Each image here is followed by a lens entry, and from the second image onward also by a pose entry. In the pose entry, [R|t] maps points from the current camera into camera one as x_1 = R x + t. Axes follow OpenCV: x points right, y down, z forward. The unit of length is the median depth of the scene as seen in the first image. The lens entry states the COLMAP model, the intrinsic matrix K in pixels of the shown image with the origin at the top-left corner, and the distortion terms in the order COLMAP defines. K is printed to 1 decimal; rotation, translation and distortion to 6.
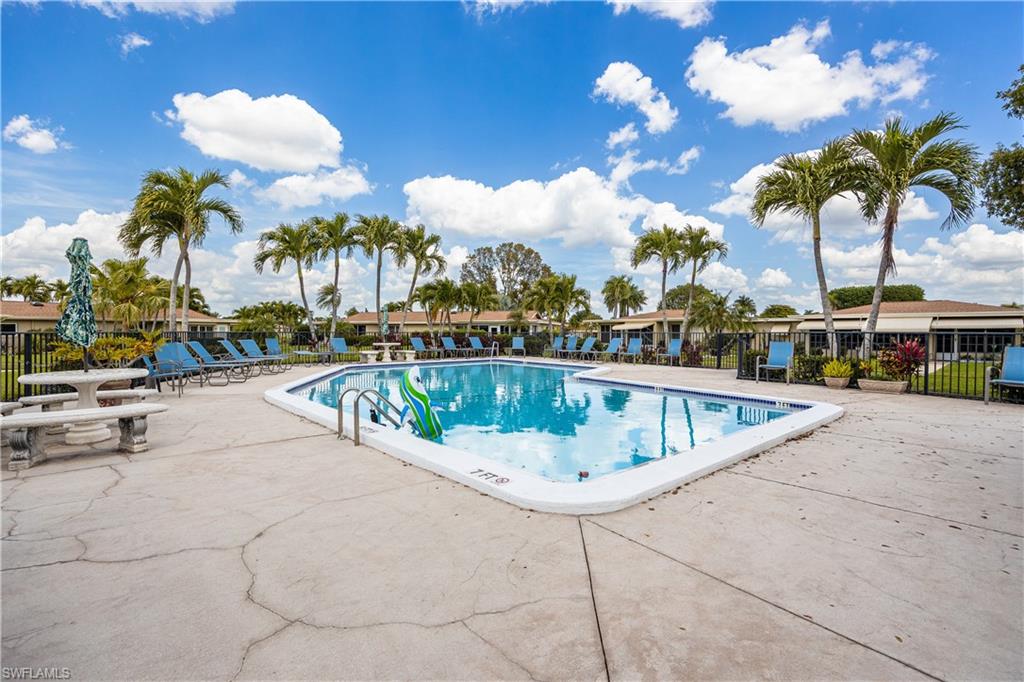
lens RADIAL K [[470.8, 0, 512.0], [0, 470.8, 341.0], [0, 0, 1]] dist [-0.000564, -0.000118]
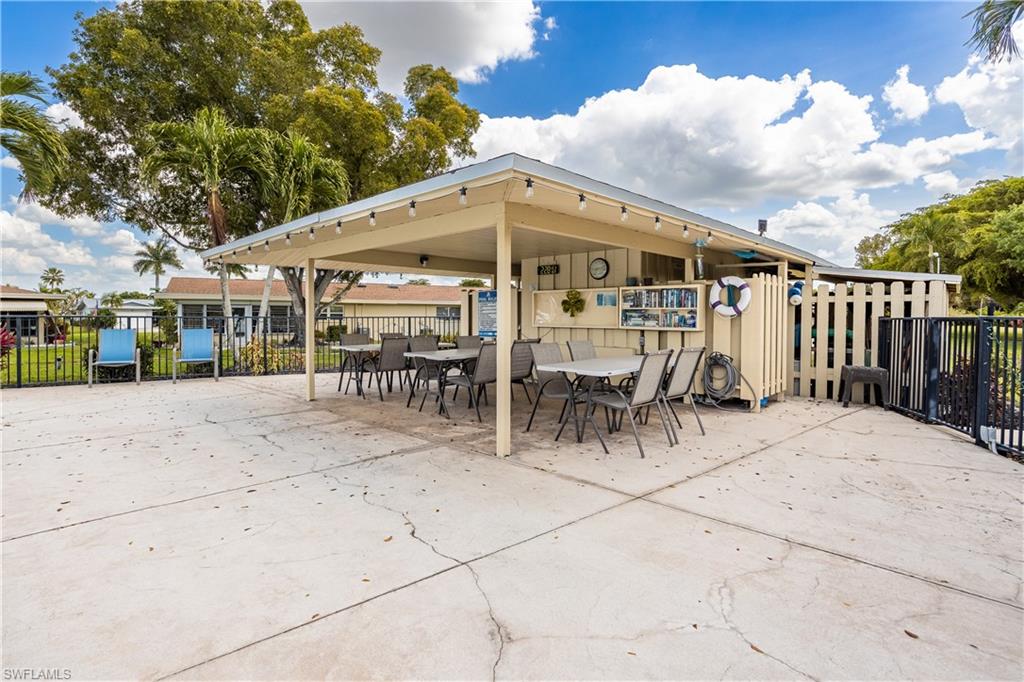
lens RADIAL K [[499.1, 0, 513.0], [0, 499.1, 324.6], [0, 0, 1]] dist [-0.000529, -0.000156]
pose [[-0.067654, -0.017878, 0.997549, -0.243627], [0.016809, 0.999677, 0.019056, -0.007991], [-0.997567, 0.018057, -0.067331, 0.414922]]
